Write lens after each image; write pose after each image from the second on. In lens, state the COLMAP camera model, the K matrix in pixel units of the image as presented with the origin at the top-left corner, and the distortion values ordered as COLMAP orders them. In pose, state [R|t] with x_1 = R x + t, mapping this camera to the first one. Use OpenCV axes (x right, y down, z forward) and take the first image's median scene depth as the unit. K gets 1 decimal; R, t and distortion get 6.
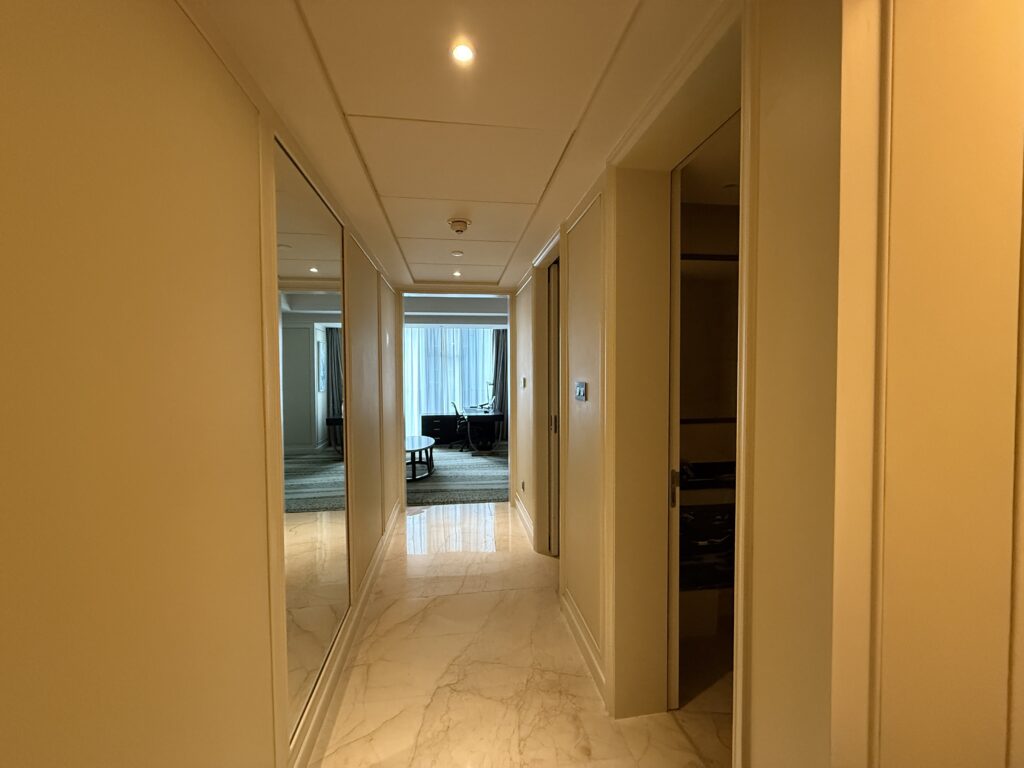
lens RADIAL K [[407.9, 0, 510.6], [0, 407.9, 383.7], [0, 0, 1]] dist [0.001137, 0.001402]
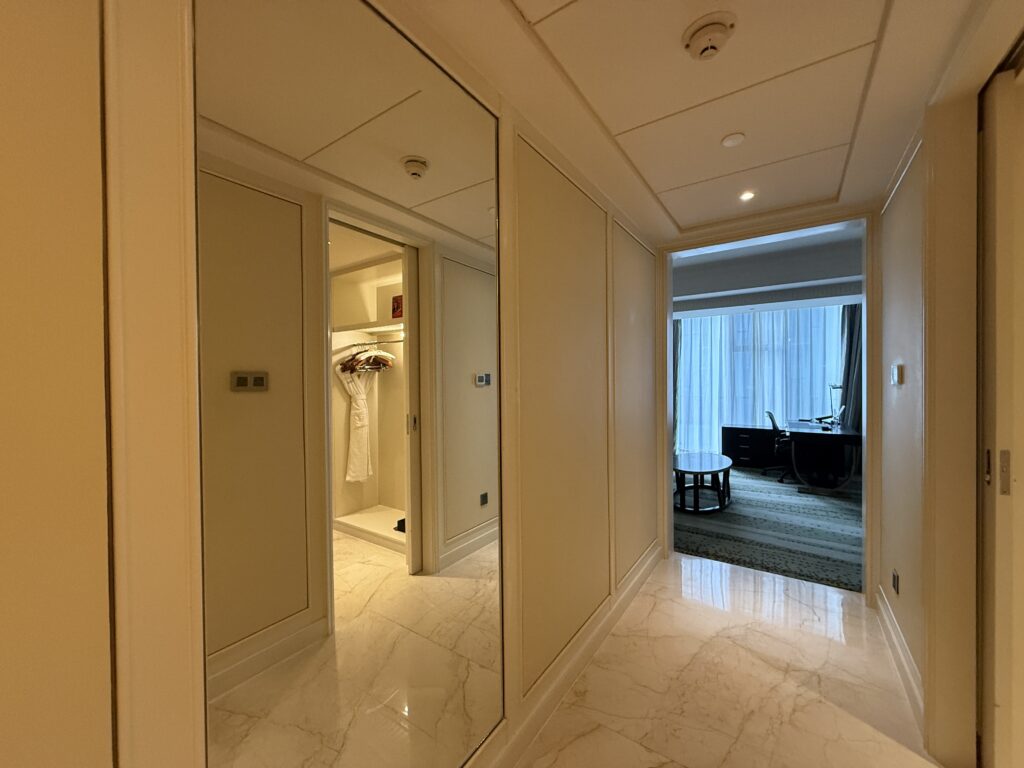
lens RADIAL K [[407.9, 0, 509.7], [0, 407.9, 384.0], [0, 0, 1]] dist [0.001137, 0.001402]
pose [[0.734779, 0.004858, -0.678289, 0.013547], [-0.015273, 0.999839, -0.009383, 0.012859], [0.678134, 0.017254, 0.734735, 0.192286]]
